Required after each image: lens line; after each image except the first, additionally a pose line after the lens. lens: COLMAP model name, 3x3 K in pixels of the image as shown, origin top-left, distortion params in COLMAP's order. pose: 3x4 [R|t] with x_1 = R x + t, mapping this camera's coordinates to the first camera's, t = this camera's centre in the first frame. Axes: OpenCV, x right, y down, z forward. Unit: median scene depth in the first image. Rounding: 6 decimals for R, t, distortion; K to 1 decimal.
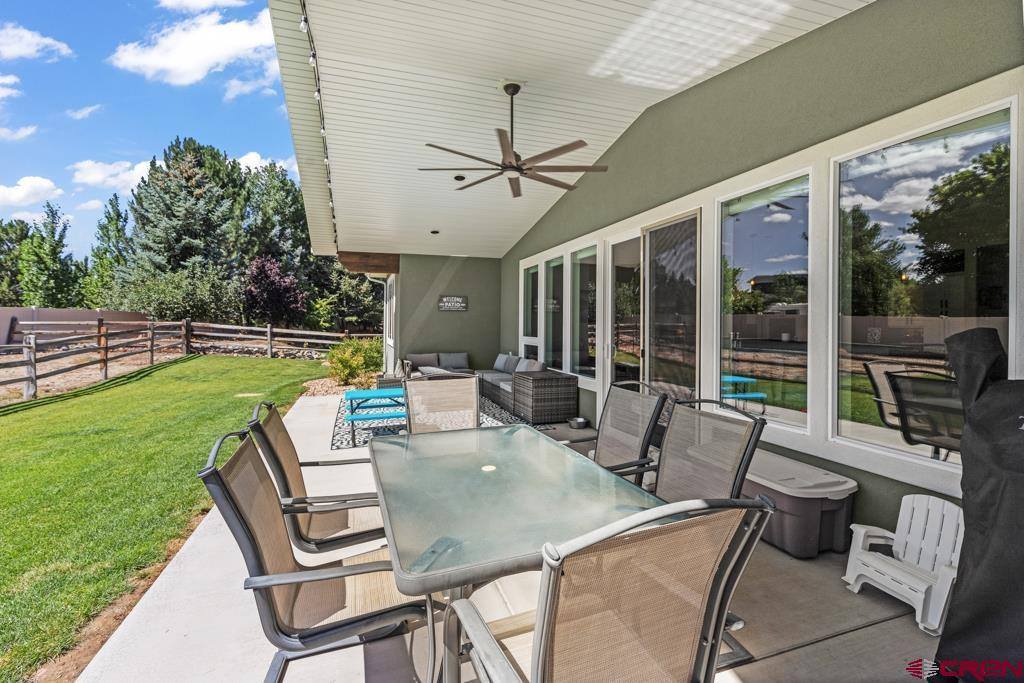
lens RADIAL K [[468.5, 0, 514.8], [0, 468.5, 322.5], [0, 0, 1]] dist [0.002935, 0.000342]
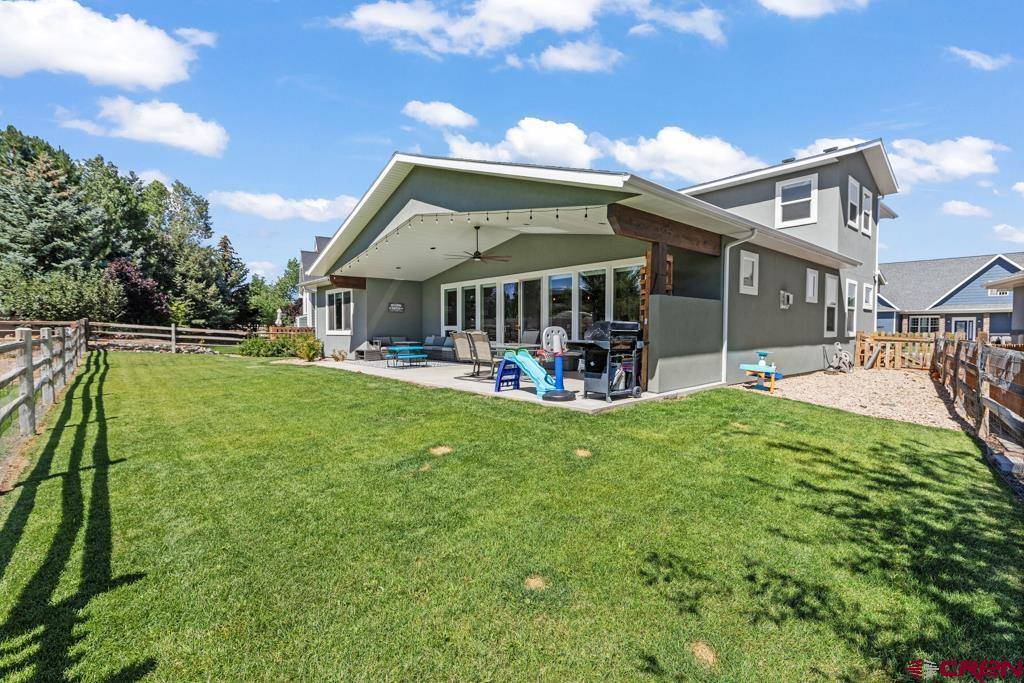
lens RADIAL K [[468.5, 0, 514.8], [0, 468.5, 322.5], [0, 0, 1]] dist [0.002935, 0.000342]
pose [[0.921545, 0.001236, 0.388270, -0.202696], [0.004141, 0.999907, -0.013012, 0.018838], [-0.388250, 0.013599, 0.921454, -0.369596]]
